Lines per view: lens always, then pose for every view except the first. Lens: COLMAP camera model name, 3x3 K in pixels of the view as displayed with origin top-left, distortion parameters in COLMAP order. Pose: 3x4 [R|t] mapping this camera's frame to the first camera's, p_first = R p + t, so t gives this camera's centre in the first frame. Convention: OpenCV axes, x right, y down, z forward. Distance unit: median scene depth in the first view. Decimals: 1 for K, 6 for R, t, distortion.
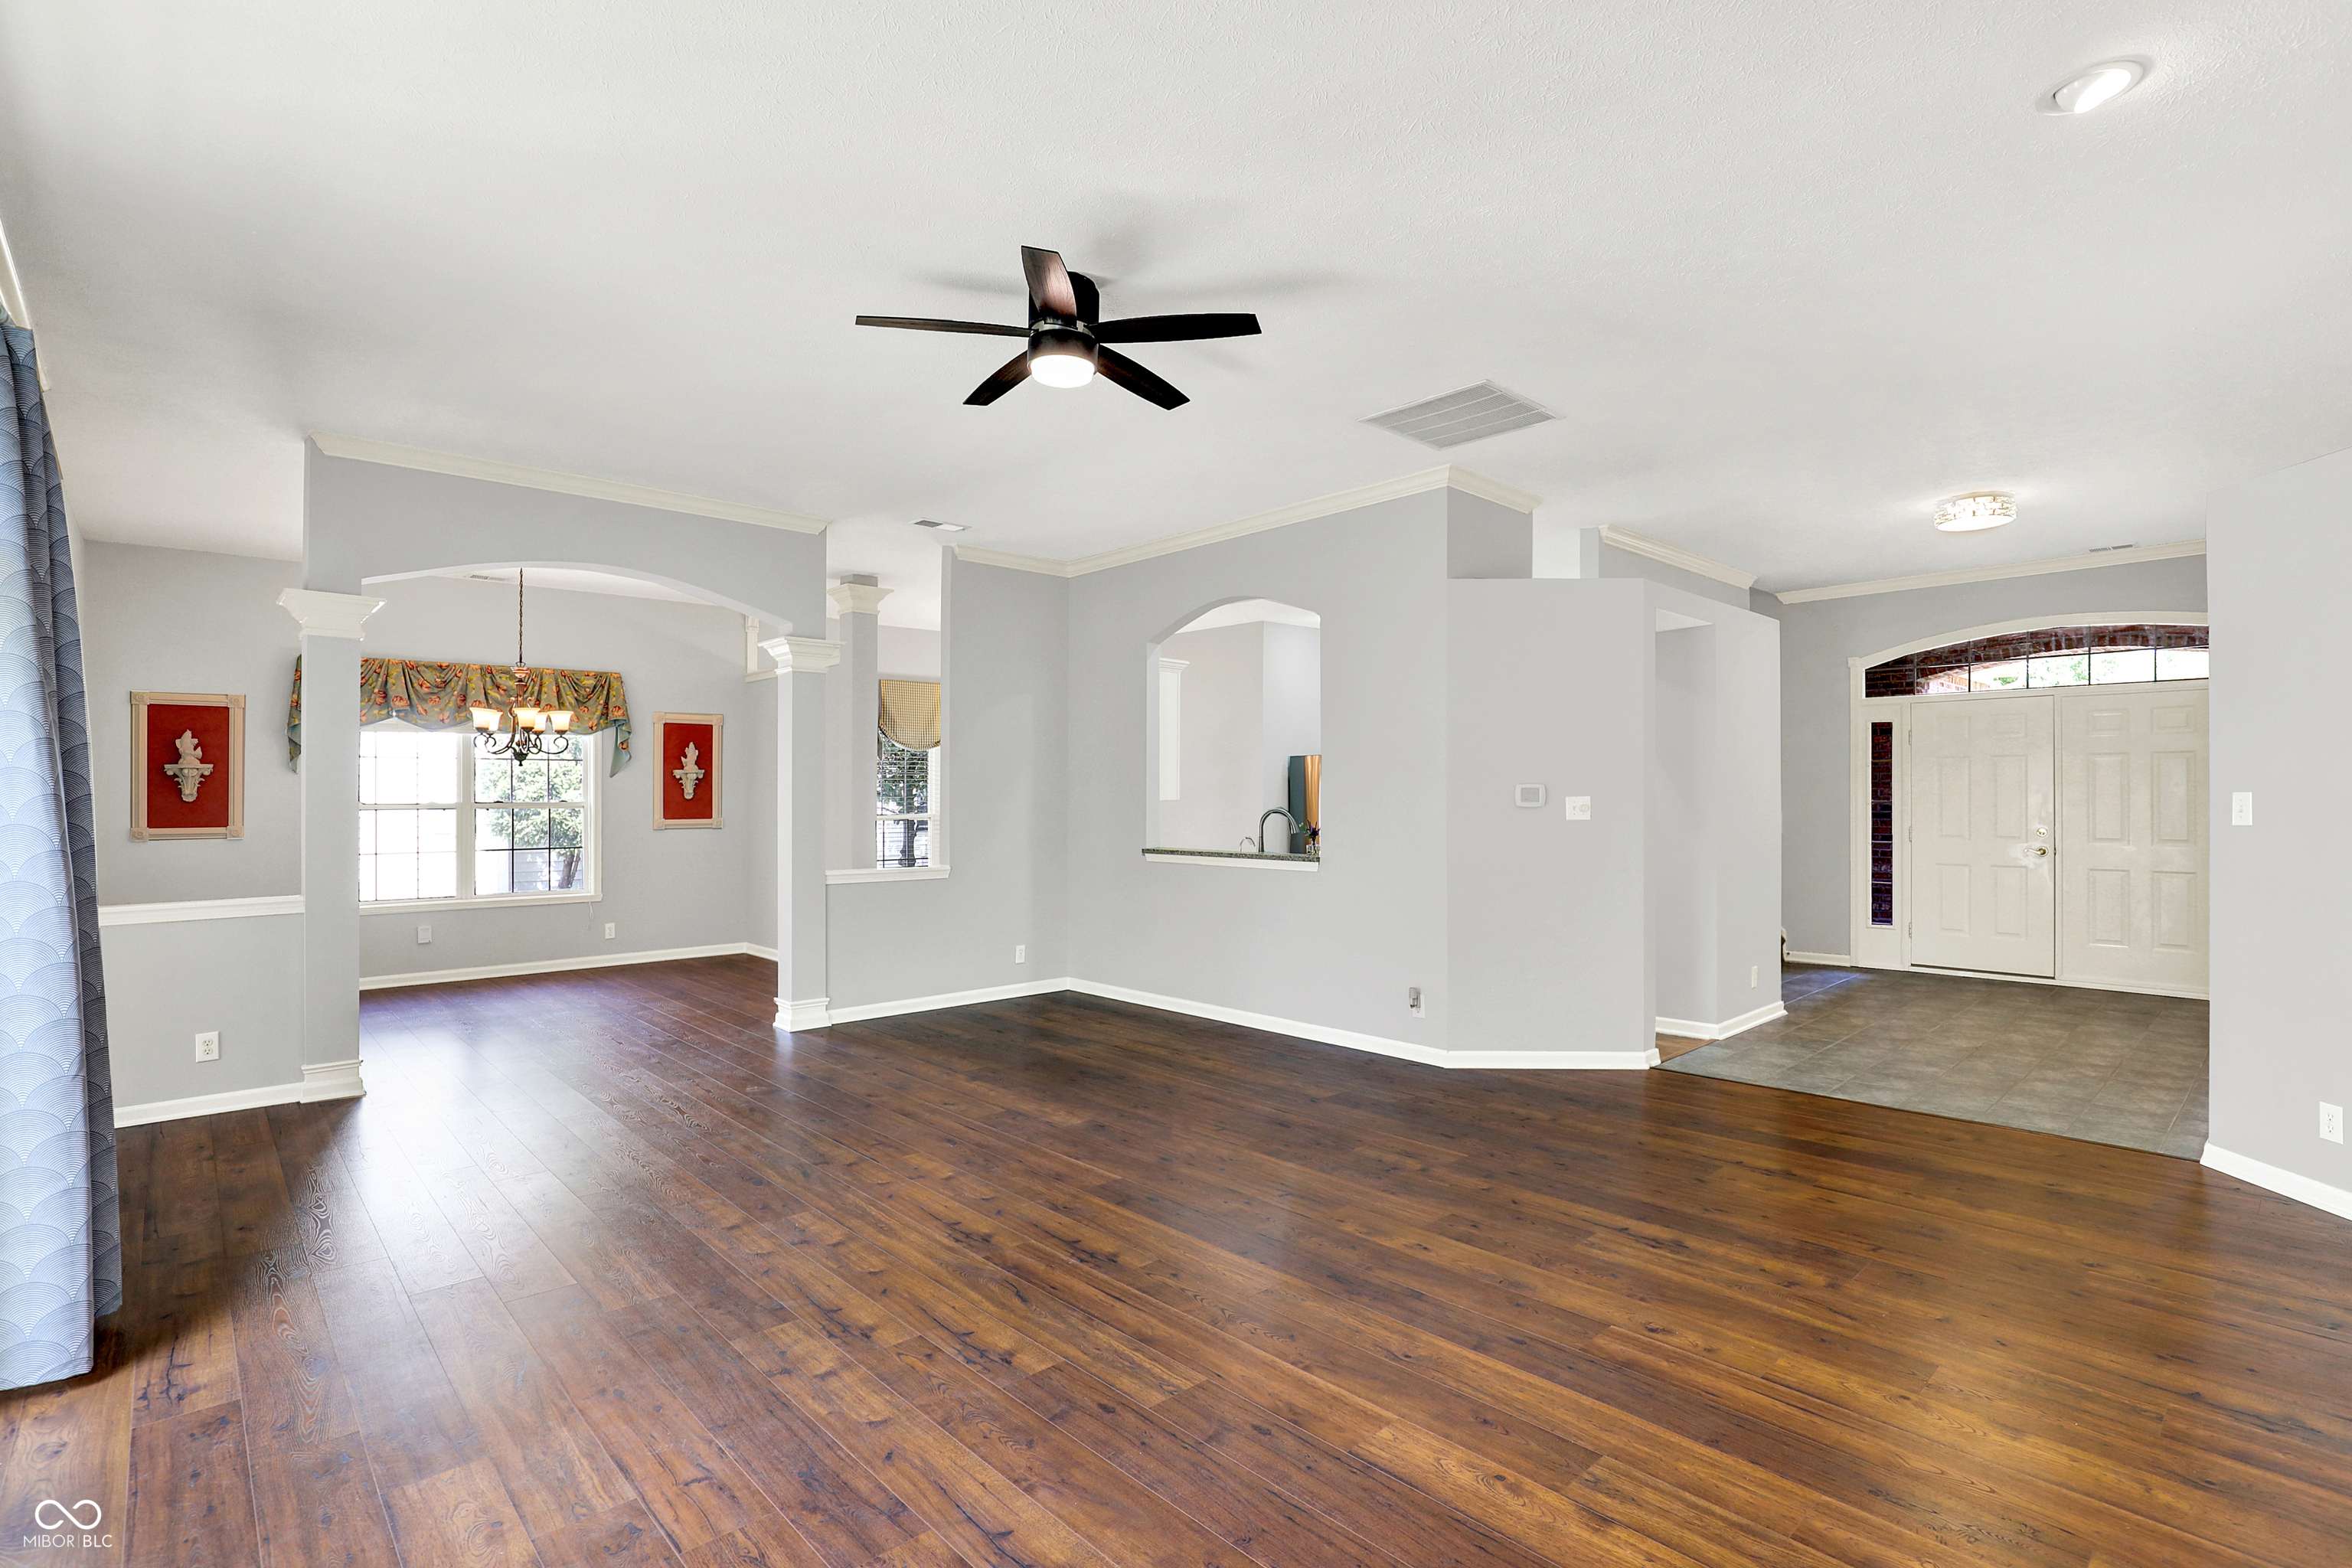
lens RADIAL K [[1126.5, 0, 1179.6], [0, 1126.5, 806.5], [0, 0, 1]] dist [-0.020825, 0.000961]
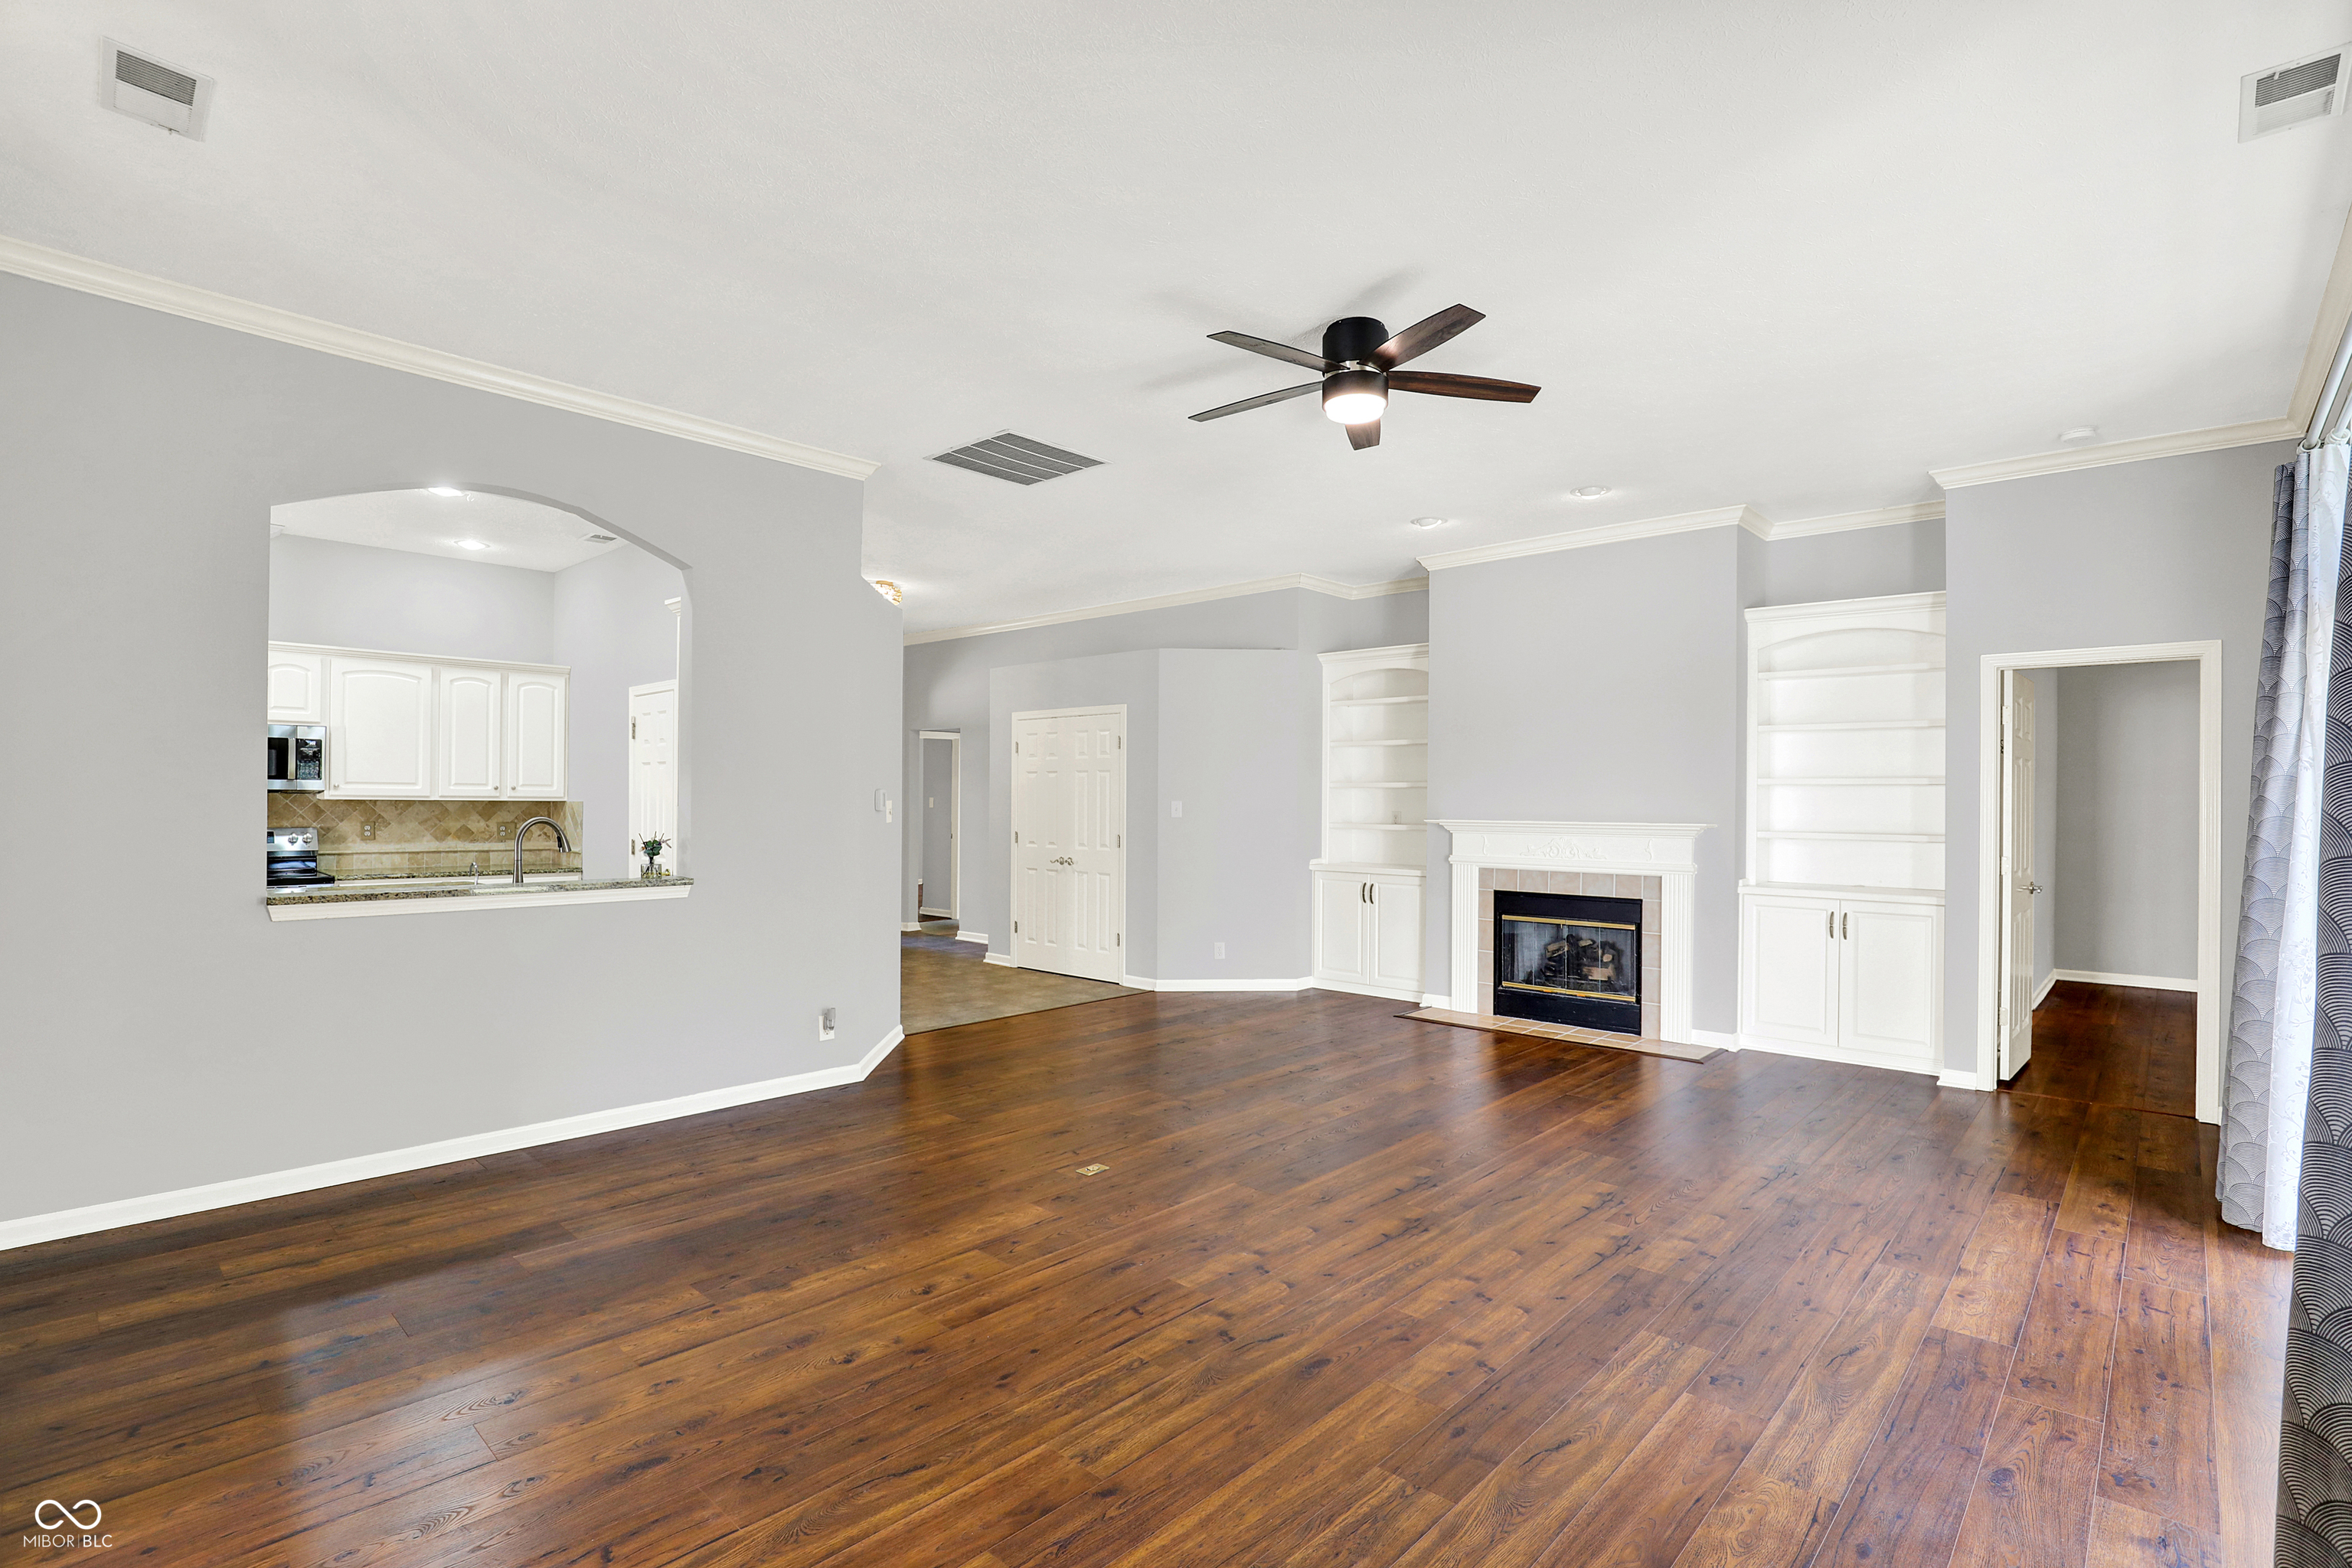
lens RADIAL K [[1126.5, 0, 1179.6], [0, 1126.5, 806.5], [0, 0, 1]] dist [-0.020825, 0.000961]
pose [[-0.101510, 0.000810, 0.994834, -1.163611], [-0.002433, 0.999996, -0.001062, -0.005173], [-0.994832, -0.002528, -0.101508, 1.280817]]
